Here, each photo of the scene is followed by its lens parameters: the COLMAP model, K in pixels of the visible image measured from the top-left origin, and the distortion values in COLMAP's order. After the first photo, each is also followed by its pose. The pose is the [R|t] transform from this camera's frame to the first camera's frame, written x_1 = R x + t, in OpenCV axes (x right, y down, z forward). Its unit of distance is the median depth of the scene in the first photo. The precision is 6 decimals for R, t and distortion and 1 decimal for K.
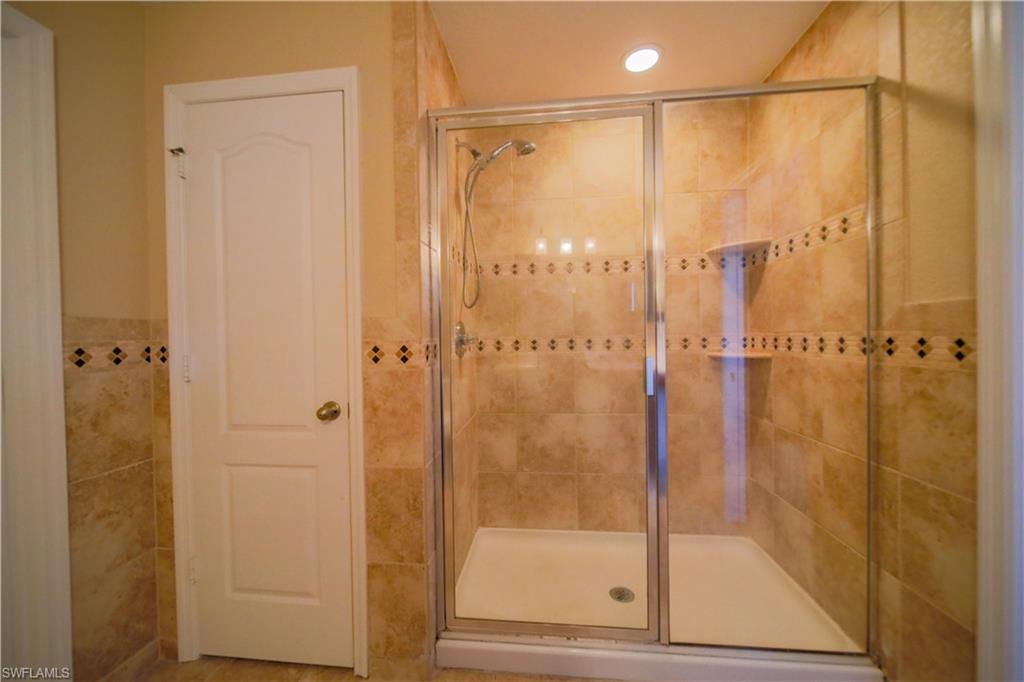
lens RADIAL K [[380.8, 0, 513.4], [0, 380.8, 342.1], [0, 0, 1]] dist [-0.000305, 0.000222]
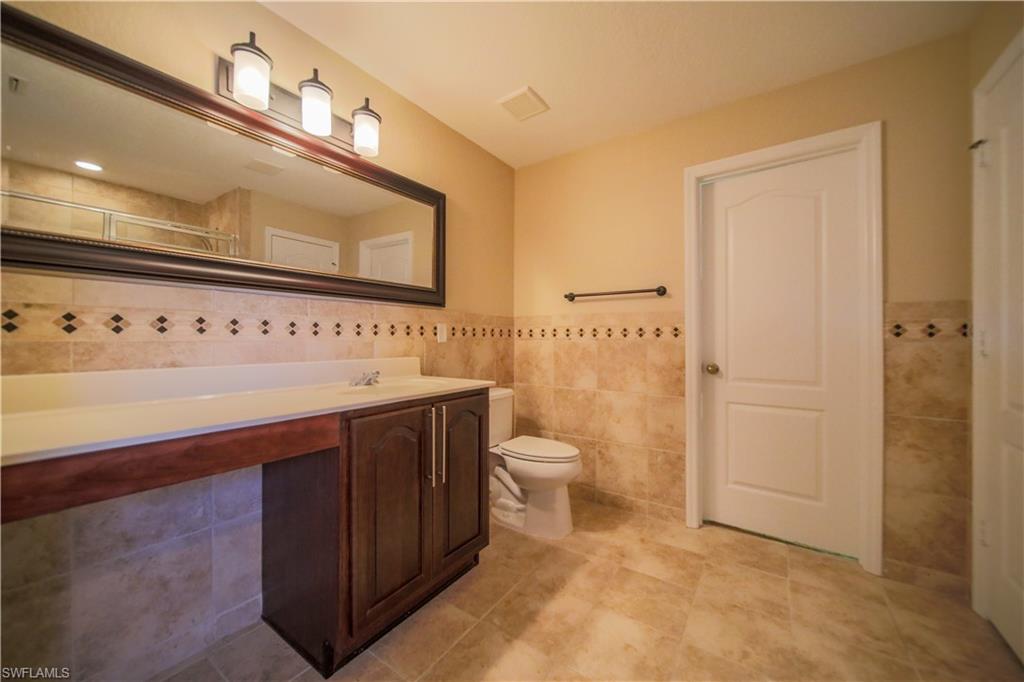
lens RADIAL K [[380.8, 0, 511.3], [0, 380.8, 335.5], [0, 0, 1]] dist [-0.000305, 0.000222]
pose [[-0.485842, 0.017201, -0.873877, 0.789986], [-0.002023, 0.999782, 0.020804, 0.029521], [0.874044, 0.011875, -0.485701, 0.389811]]
